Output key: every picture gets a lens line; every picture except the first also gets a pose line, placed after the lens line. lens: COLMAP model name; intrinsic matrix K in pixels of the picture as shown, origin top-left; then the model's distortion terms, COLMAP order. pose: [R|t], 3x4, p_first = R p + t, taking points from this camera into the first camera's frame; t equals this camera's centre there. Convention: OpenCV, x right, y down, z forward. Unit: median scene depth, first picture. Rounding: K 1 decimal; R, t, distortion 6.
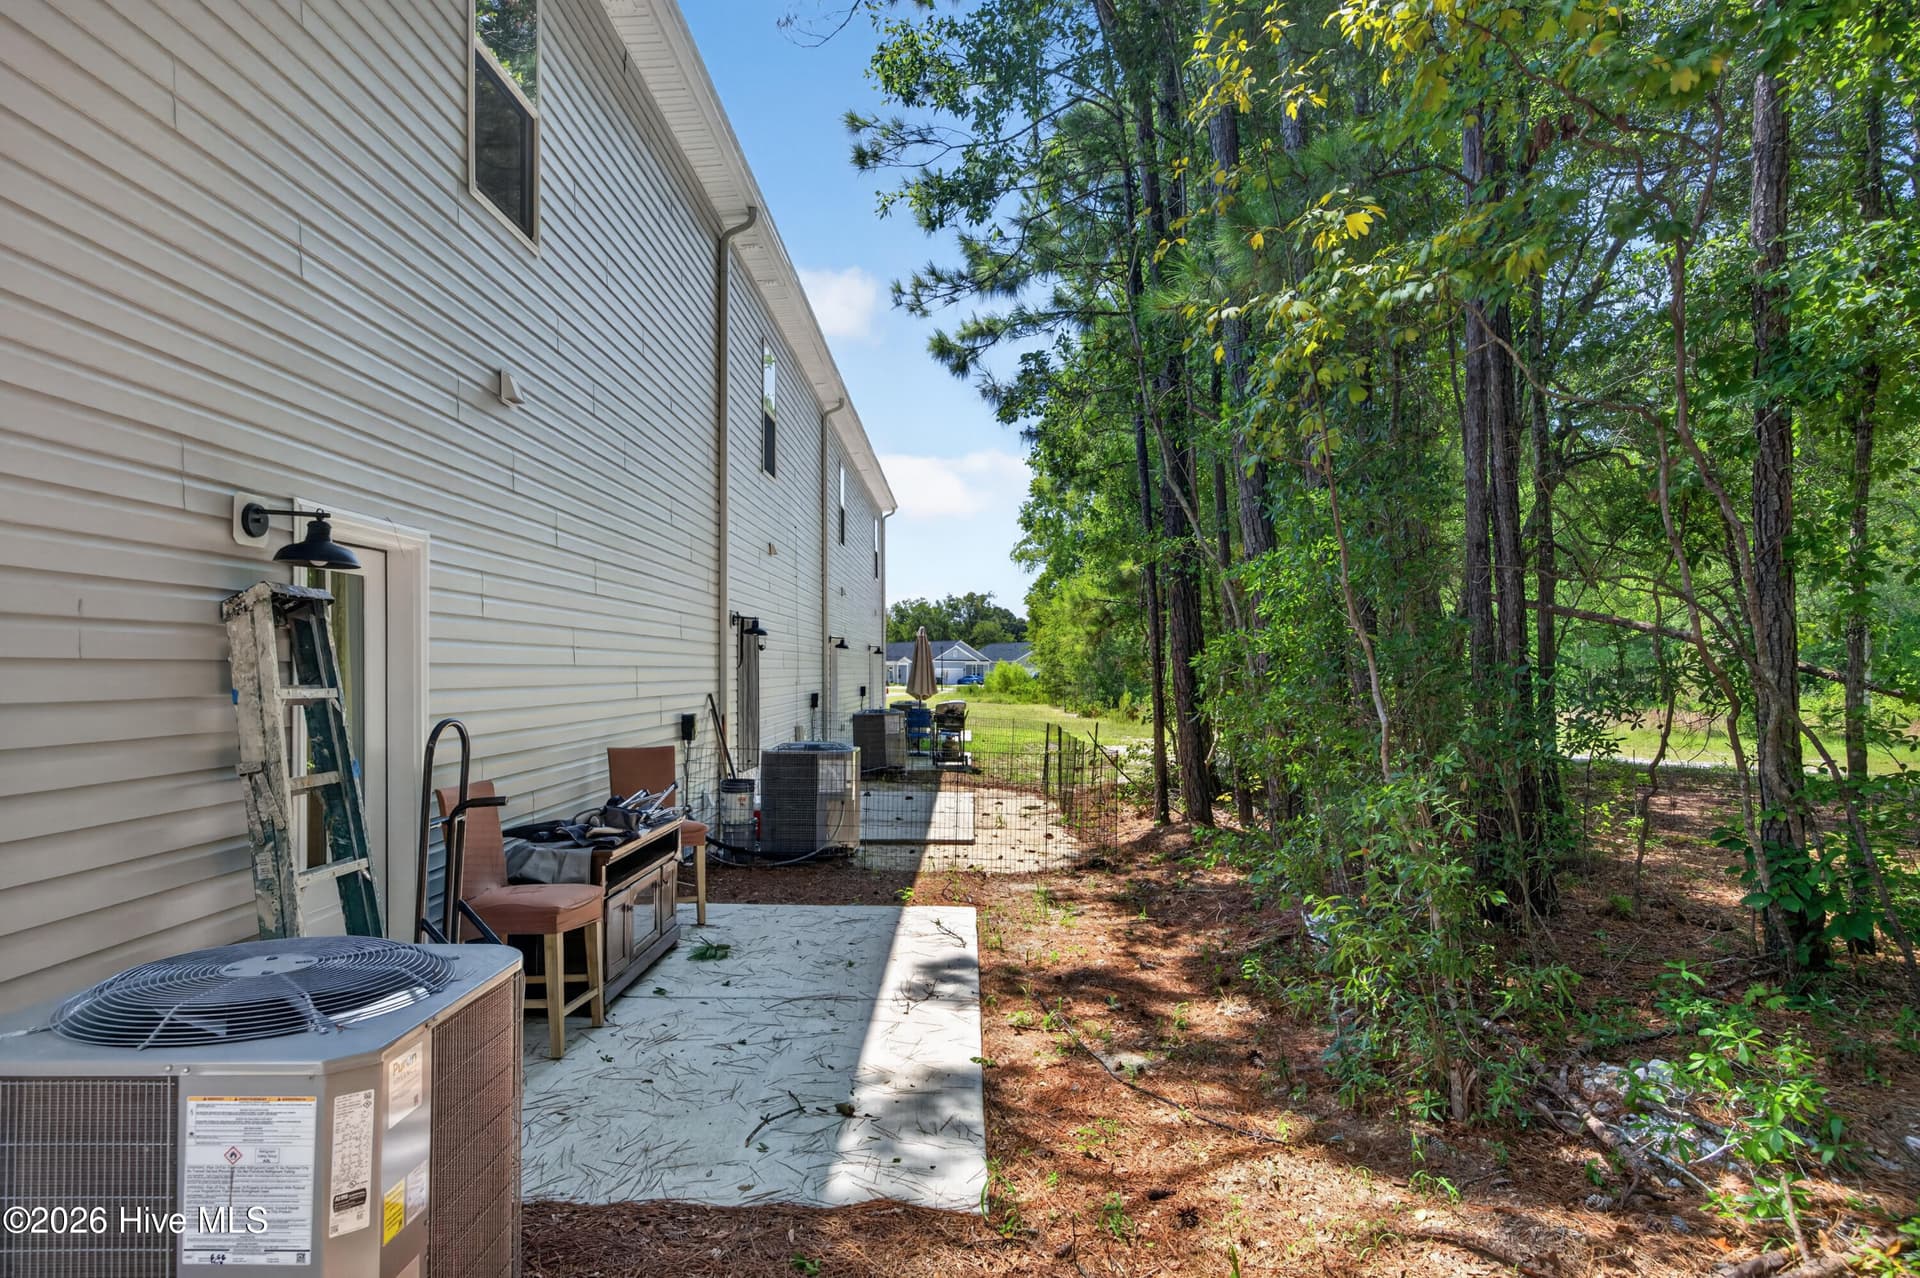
lens RADIAL K [[1103.7, 0, 960.8], [0, 1103.7, 646.5], [0, 0, 1]] dist [0.000958, 0.000498]
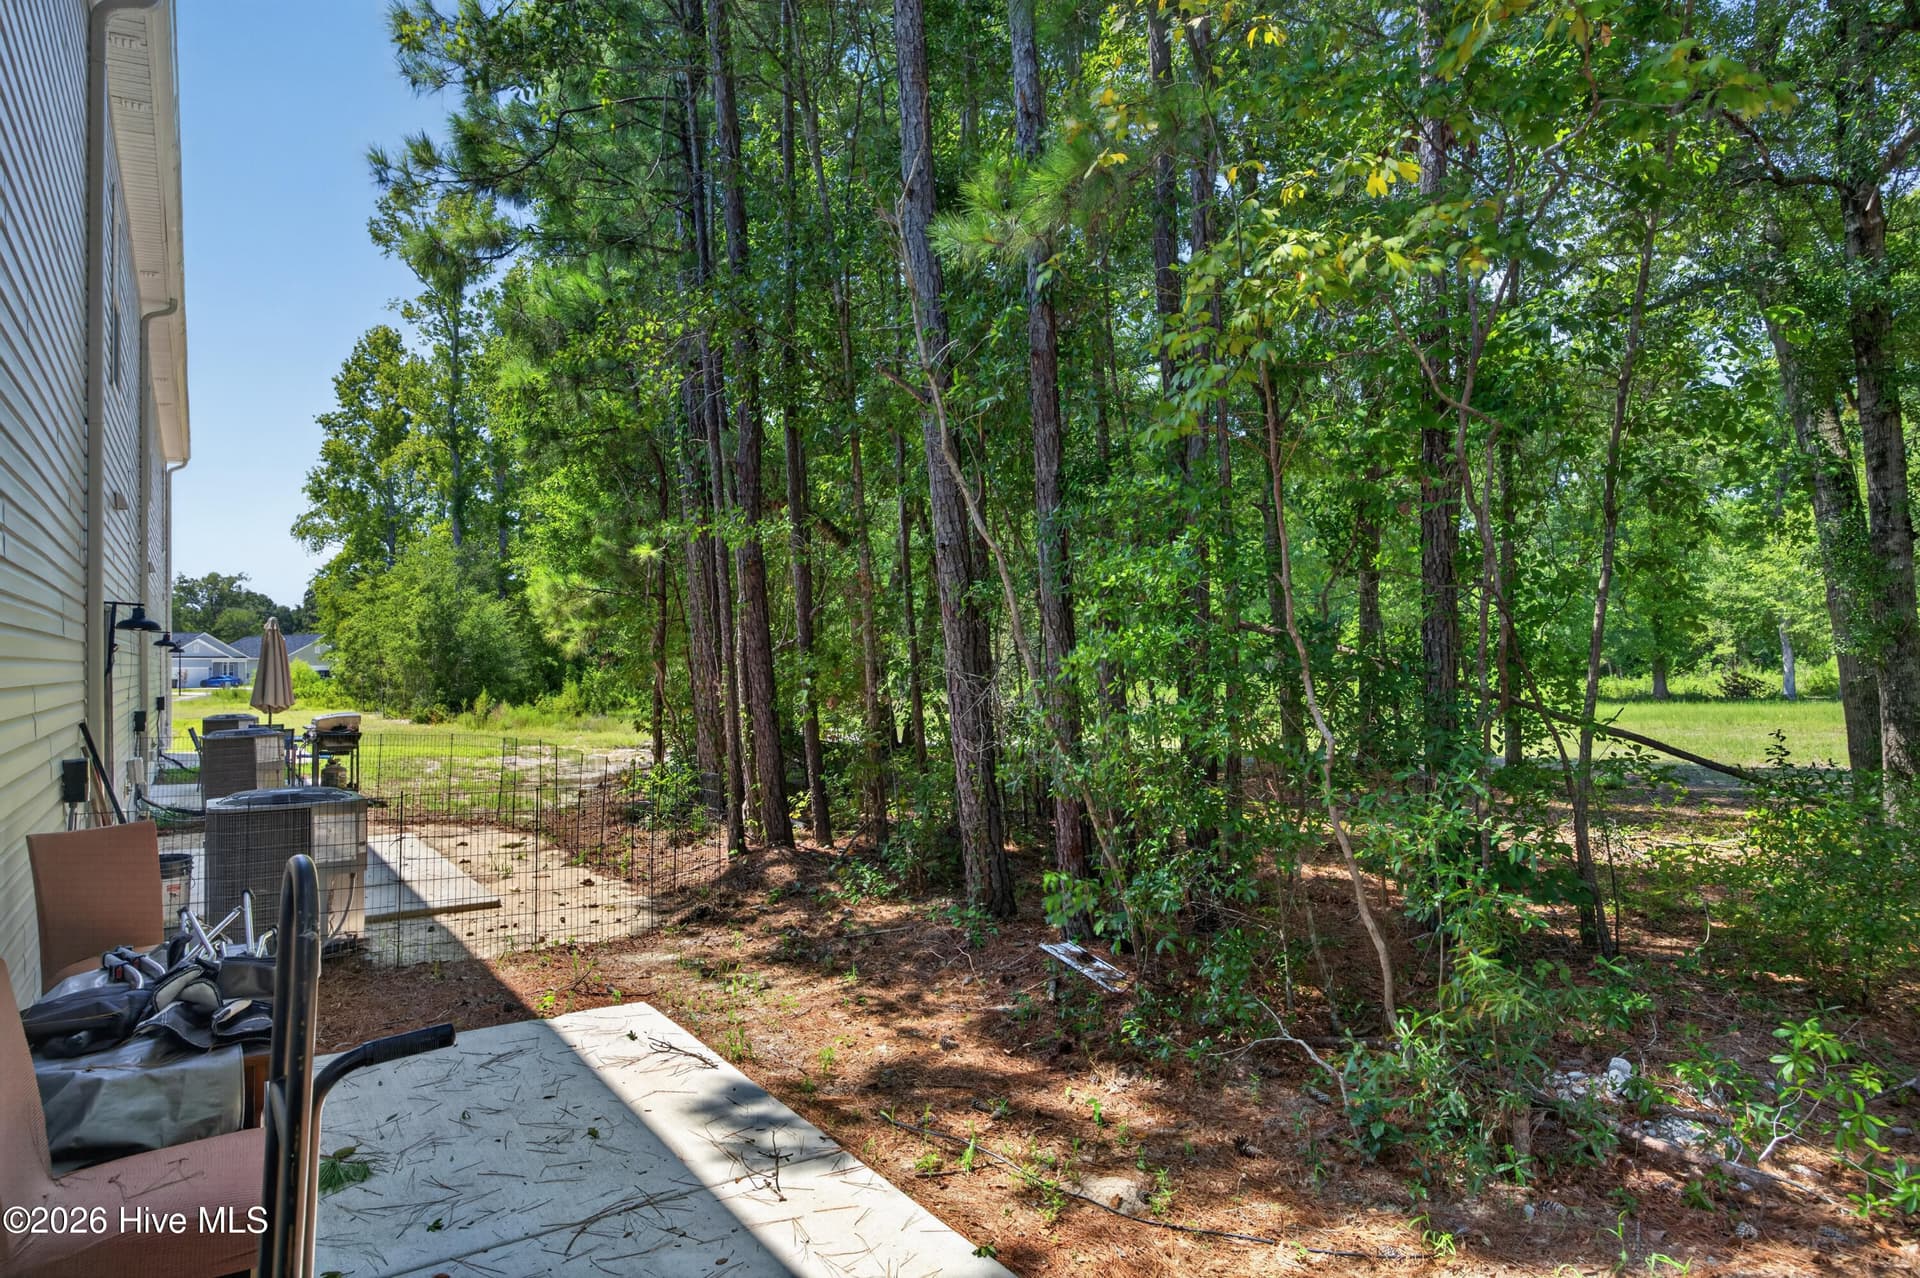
lens RADIAL K [[1133.3, 0, 961.1], [0, 1133.3, 635.2], [0, 0, 1]] dist [-0.007231, -0.001580]
pose [[0.824894, 0.002310, 0.565283, -0.284452], [-0.000084, 0.999992, -0.003965, -0.009023], [-0.565288, 0.003223, 0.824887, 0.294027]]
